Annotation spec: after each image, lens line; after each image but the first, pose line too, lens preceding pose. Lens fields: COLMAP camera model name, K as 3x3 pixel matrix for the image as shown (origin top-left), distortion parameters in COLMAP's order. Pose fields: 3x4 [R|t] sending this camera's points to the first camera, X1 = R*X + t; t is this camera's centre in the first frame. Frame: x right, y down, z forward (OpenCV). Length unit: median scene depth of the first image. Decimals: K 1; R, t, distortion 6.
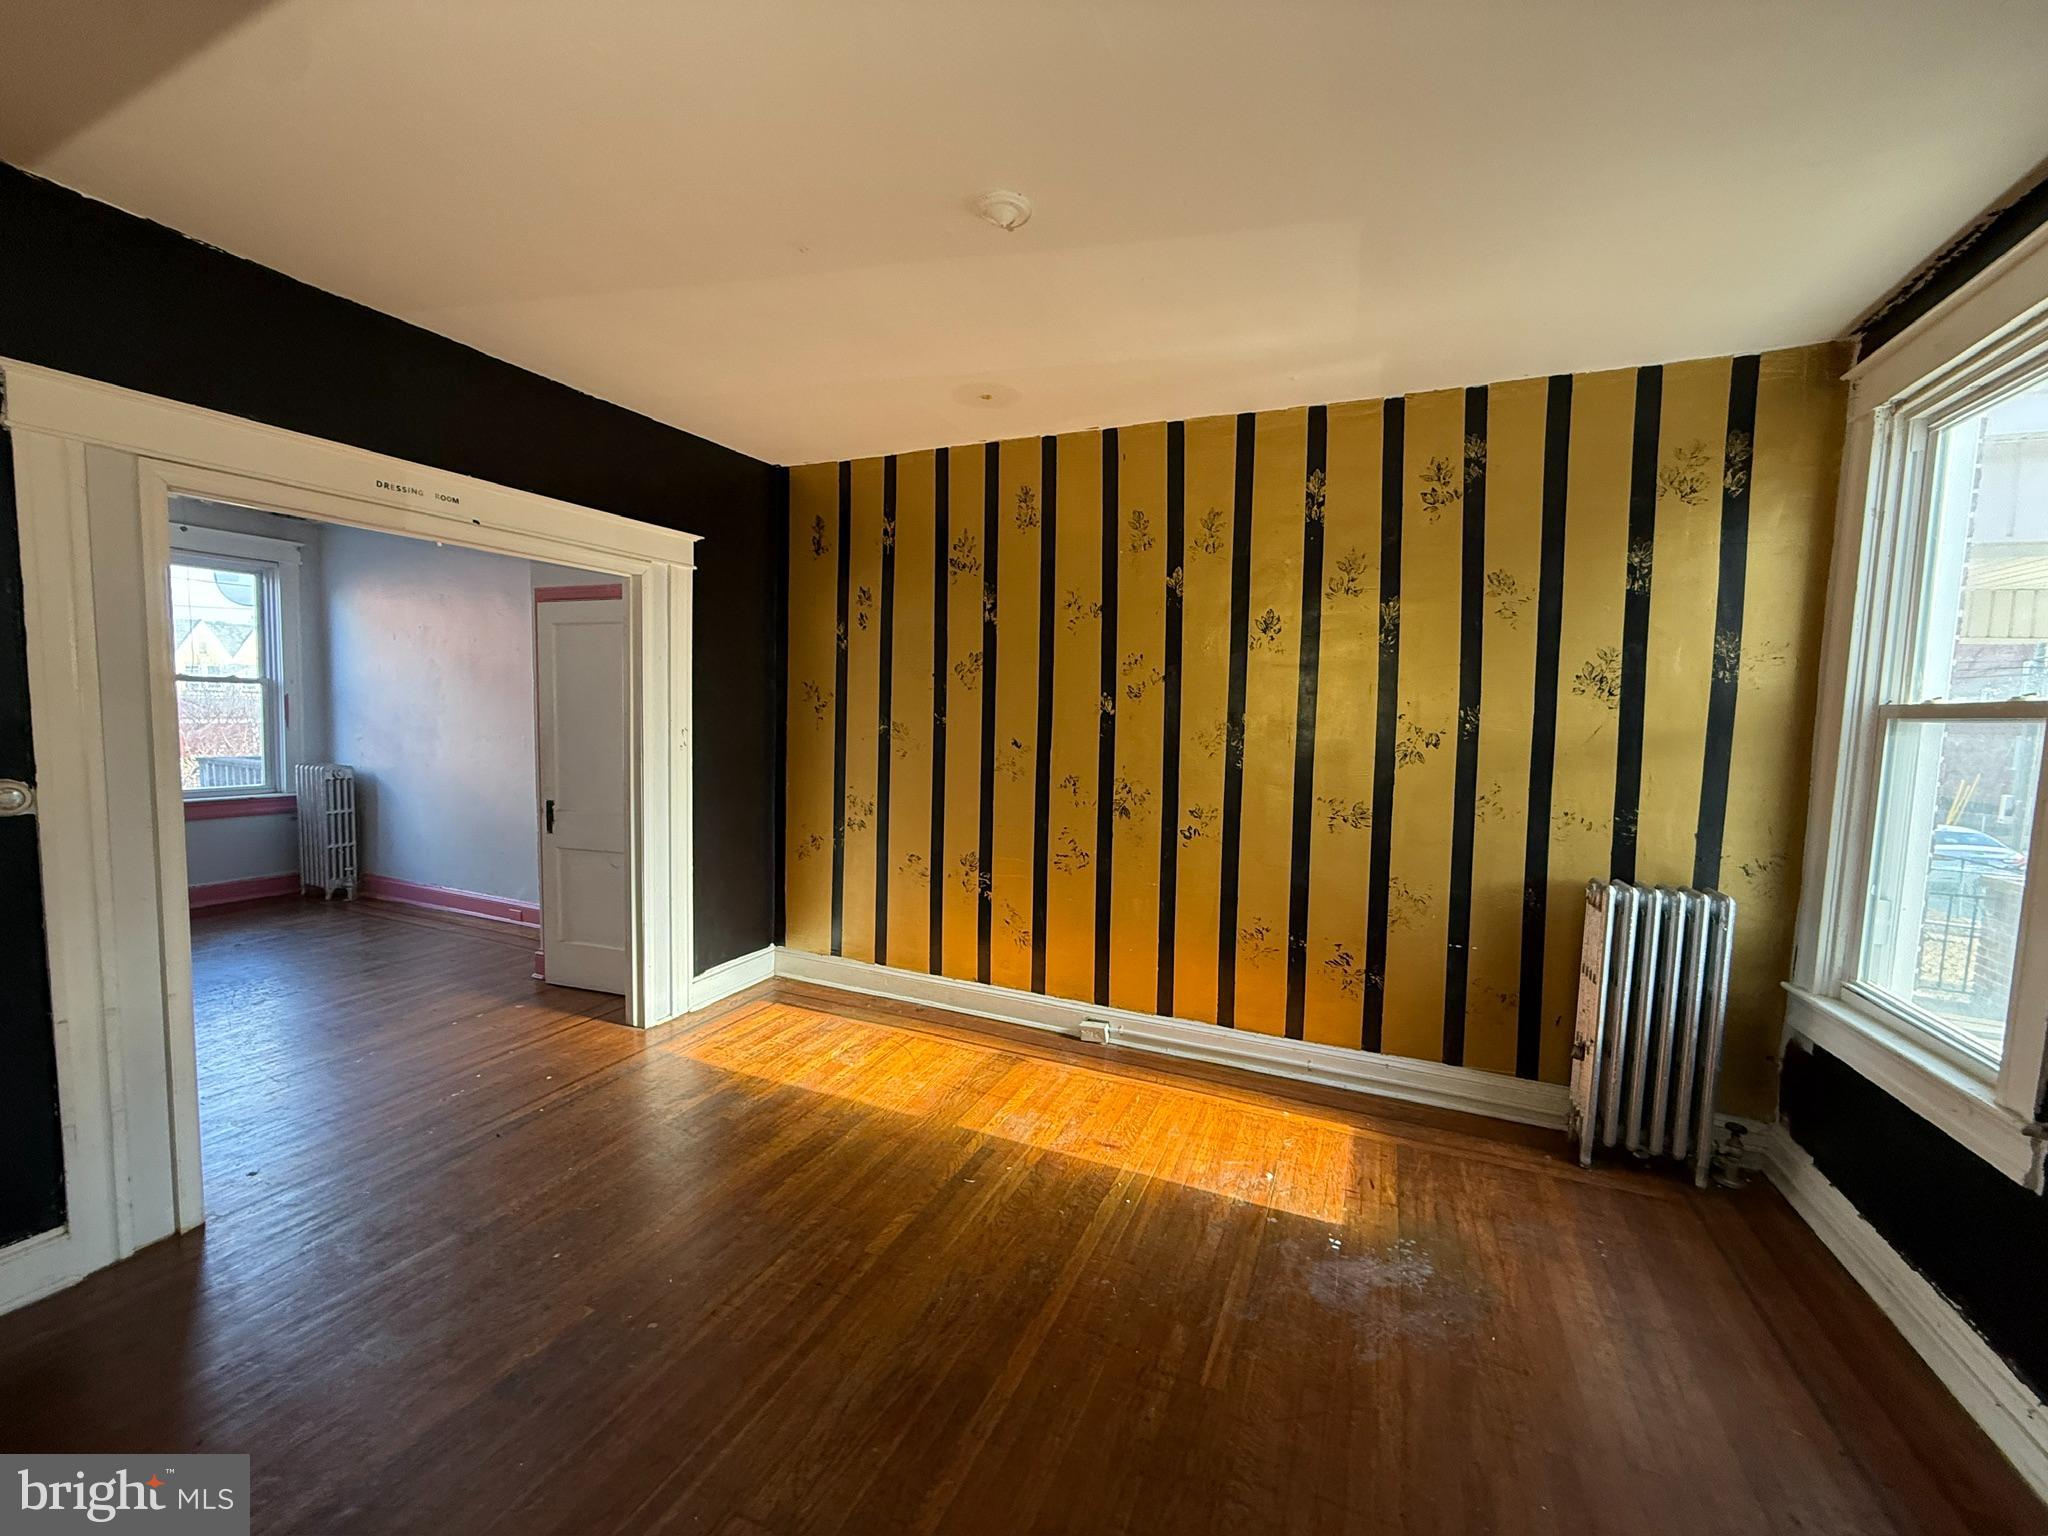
lens RADIAL K [[812.7, 0, 1019.6], [0, 812.7, 767.7], [0, 0, 1]] dist [0.002462, 0.000447]
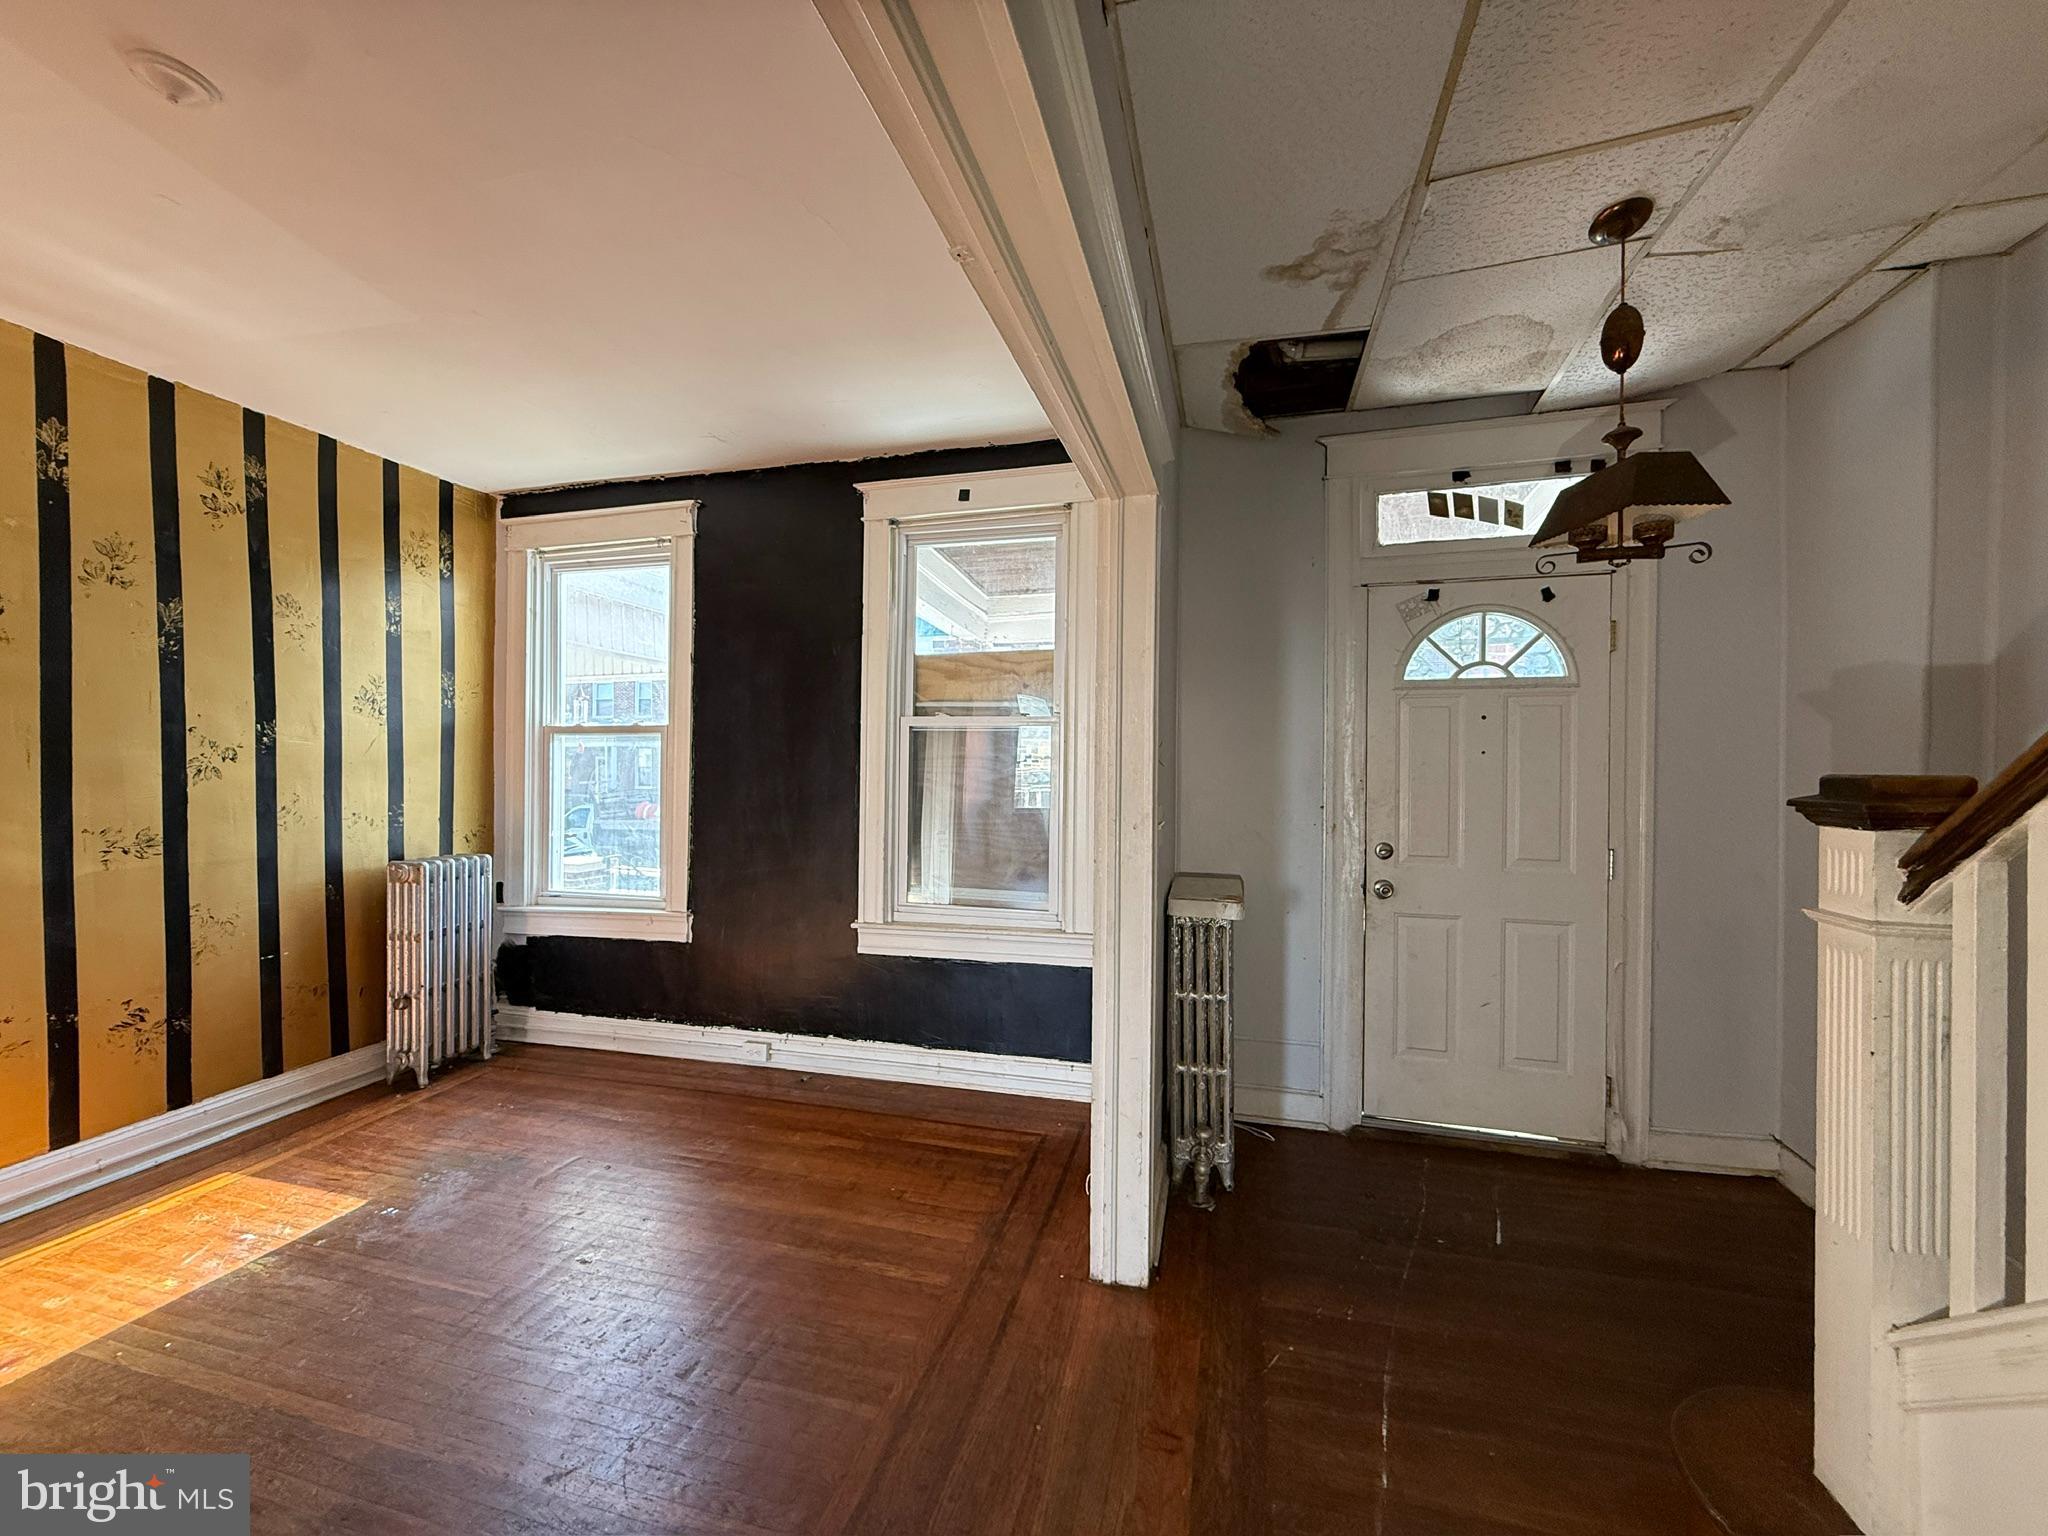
lens RADIAL K [[812.7, 0, 1019.6], [0, 812.7, 767.7], [0, 0, 1]] dist [0.002462, 0.000447]
pose [[-0.158388, -0.034468, 0.986775, -0.622774], [0.061793, 0.997085, 0.044747, -0.003085], [-0.985441, 0.068063, -0.155797, 0.231724]]
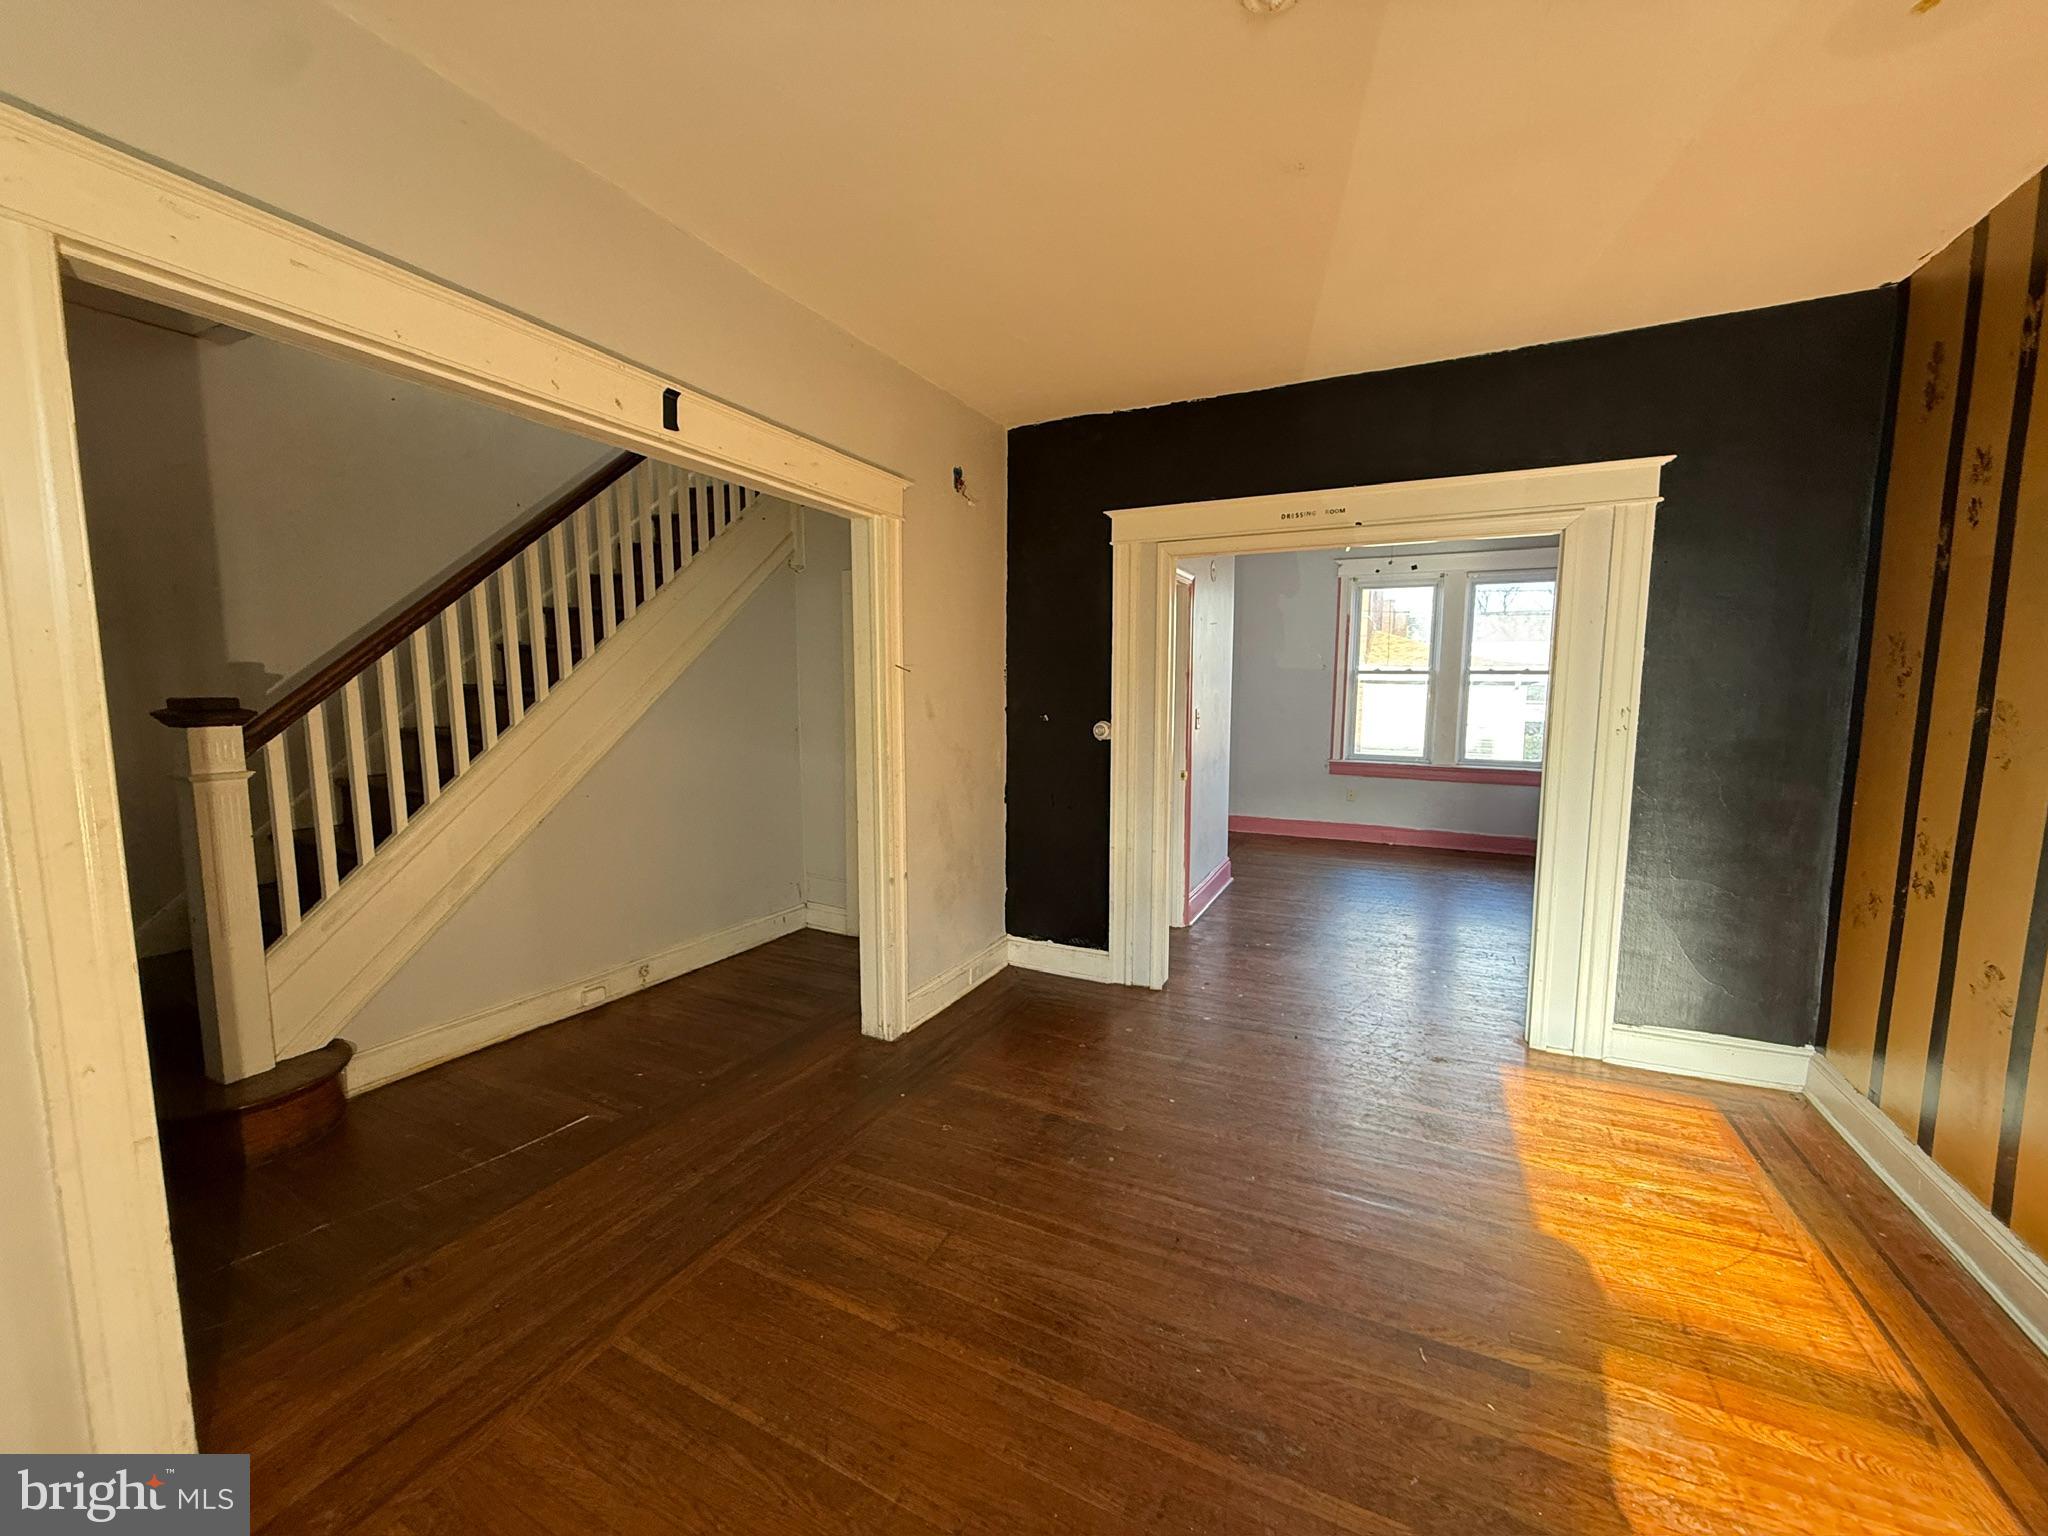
lens RADIAL K [[812.7, 0, 1019.6], [0, 812.7, 767.7], [0, 0, 1]] dist [0.002462, 0.000447]
pose [[-0.025837, 0.081176, -0.996365, 0.512575], [-0.075202, 0.993716, 0.082910, -0.015142], [0.996834, 0.077071, -0.019570, 0.548175]]
